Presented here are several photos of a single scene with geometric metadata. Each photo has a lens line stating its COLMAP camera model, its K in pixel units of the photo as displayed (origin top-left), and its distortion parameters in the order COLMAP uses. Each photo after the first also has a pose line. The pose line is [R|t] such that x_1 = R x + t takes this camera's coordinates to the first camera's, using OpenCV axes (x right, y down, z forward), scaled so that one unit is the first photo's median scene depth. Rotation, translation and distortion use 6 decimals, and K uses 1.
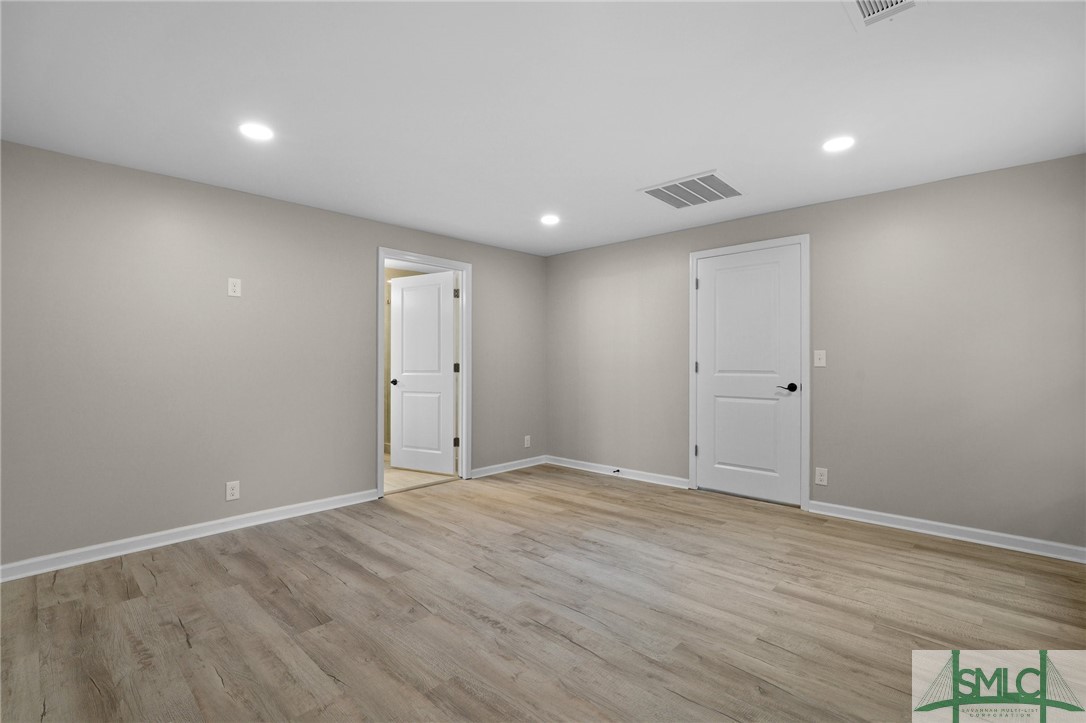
lens RADIAL K [[488.0, 0, 545.6], [0, 488.0, 365.2], [0, 0, 1]] dist [-0.001982, 0.000785]
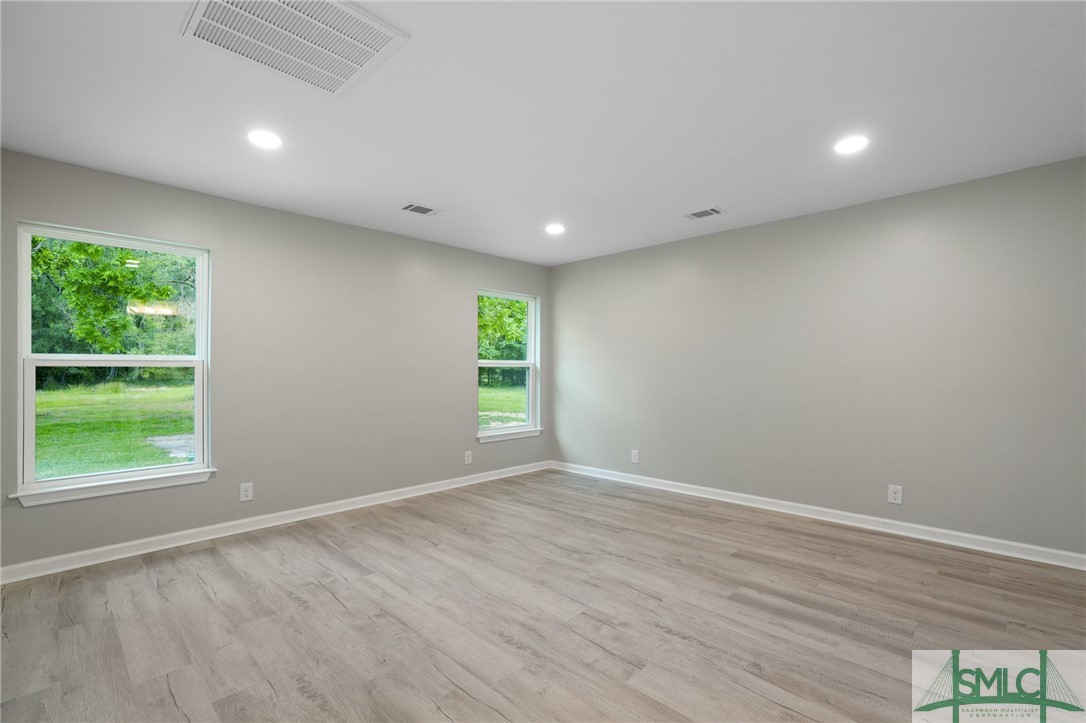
lens RADIAL K [[488.0, 0, 545.6], [0, 488.0, 365.2], [0, 0, 1]] dist [-0.001982, 0.000785]
pose [[-0.999884, 0.006809, 0.013658, 0.048093], [0.006725, 0.999958, -0.006224, -0.005482], [-0.013699, -0.006131, -0.999887, 1.982637]]
